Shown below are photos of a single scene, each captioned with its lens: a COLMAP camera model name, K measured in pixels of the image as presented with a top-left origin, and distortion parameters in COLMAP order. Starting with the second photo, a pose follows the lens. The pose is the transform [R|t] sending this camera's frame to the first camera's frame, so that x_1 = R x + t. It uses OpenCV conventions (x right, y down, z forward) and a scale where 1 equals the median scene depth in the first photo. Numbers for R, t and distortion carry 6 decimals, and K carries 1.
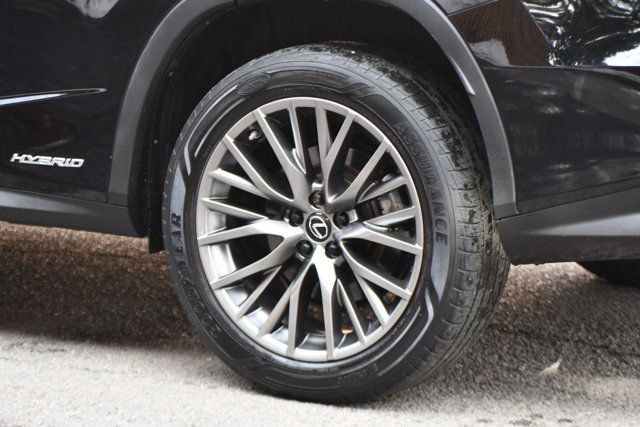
lens RADIAL K [[2805.3, 0, 320.1], [0, 2805.3, 211.7], [0, 0, 1]] dist [-0.186963, 0.000000]
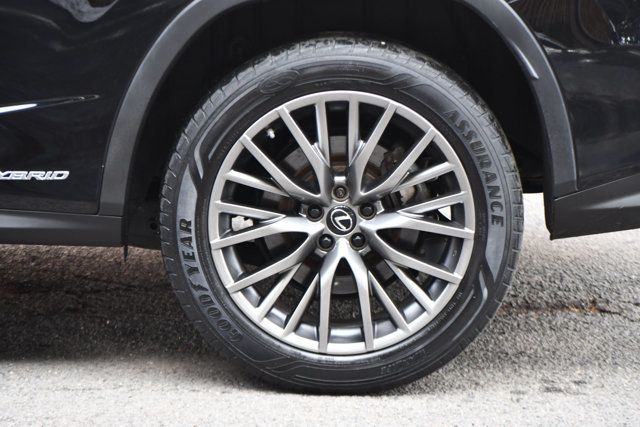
lens RADIAL K [[2805.3, 0, 319.9], [0, 2805.3, 215.4], [0, 0, 1]] dist [-0.186963, 0.000000]
pose [[0.856684, -0.091446, 0.507671, -0.513555], [0.072731, 0.995743, 0.056629, -0.053149], [-0.510688, -0.011590, 0.859688, 0.147276]]
